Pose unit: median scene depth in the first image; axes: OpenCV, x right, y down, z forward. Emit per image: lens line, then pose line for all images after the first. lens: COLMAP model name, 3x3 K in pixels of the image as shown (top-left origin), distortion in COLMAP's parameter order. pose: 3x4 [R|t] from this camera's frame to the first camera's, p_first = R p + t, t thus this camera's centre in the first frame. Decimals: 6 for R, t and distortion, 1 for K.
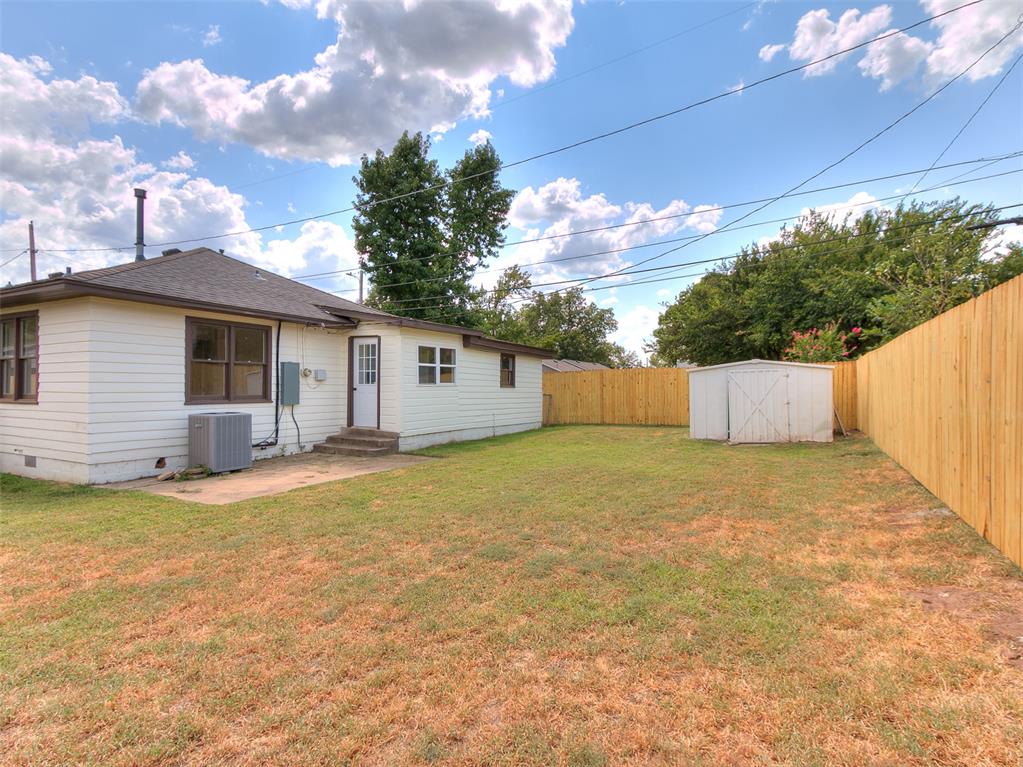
lens RADIAL K [[511.8, 0, 505.8], [0, 511.8, 389.0], [0, 0, 1]] dist [0.003913, 0.011839]
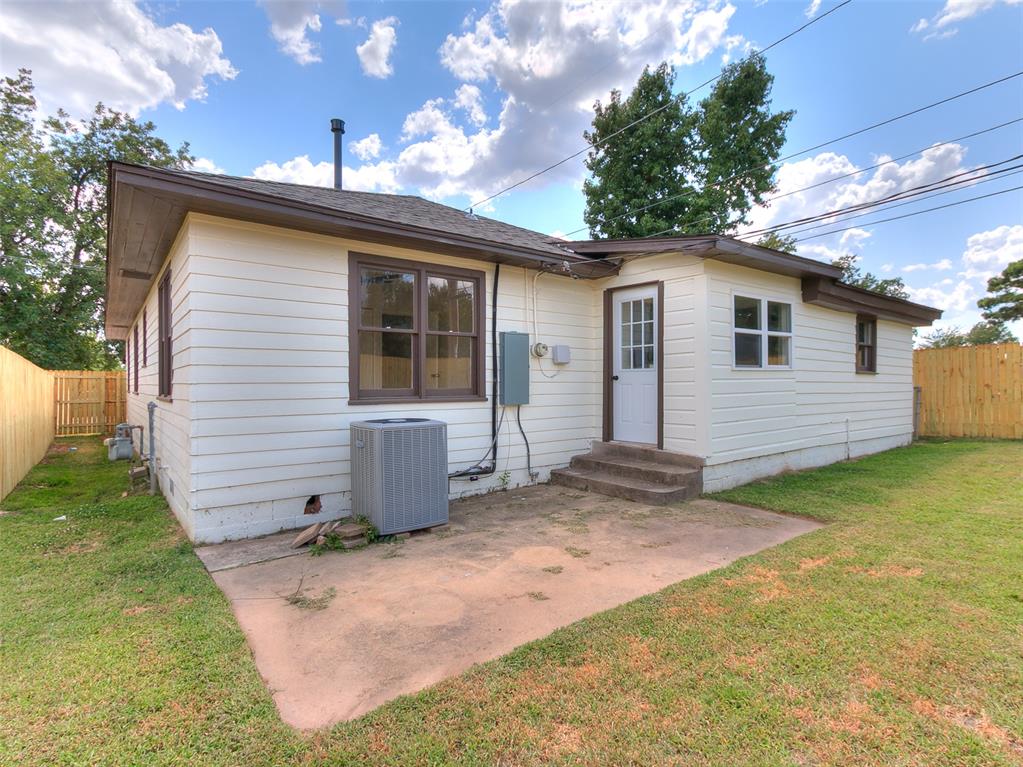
lens RADIAL K [[507.1, 0, 517.8], [0, 507.1, 362.7], [0, 0, 1]] dist [0.002559, 0.000583]
pose [[0.920435, -0.024333, -0.390137, -0.171602], [0.008041, 0.999028, -0.043340, 0.007143], [0.390813, 0.036755, 0.919736, 0.420935]]
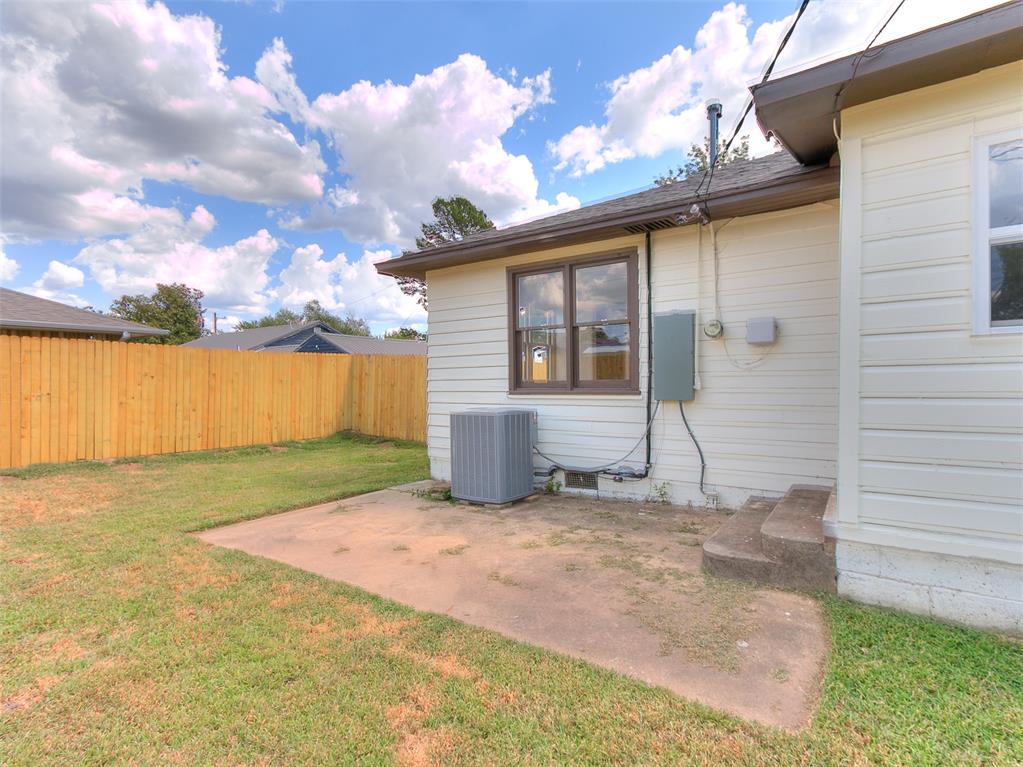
lens RADIAL K [[507.1, 0, 517.8], [0, 507.1, 362.7], [0, 0, 1]] dist [0.002559, 0.000583]
pose [[-0.059429, -0.040422, -0.997414, 0.059730], [0.011314, 0.999088, -0.041163, 0.012415], [0.998168, -0.013731, -0.058917, 0.817859]]
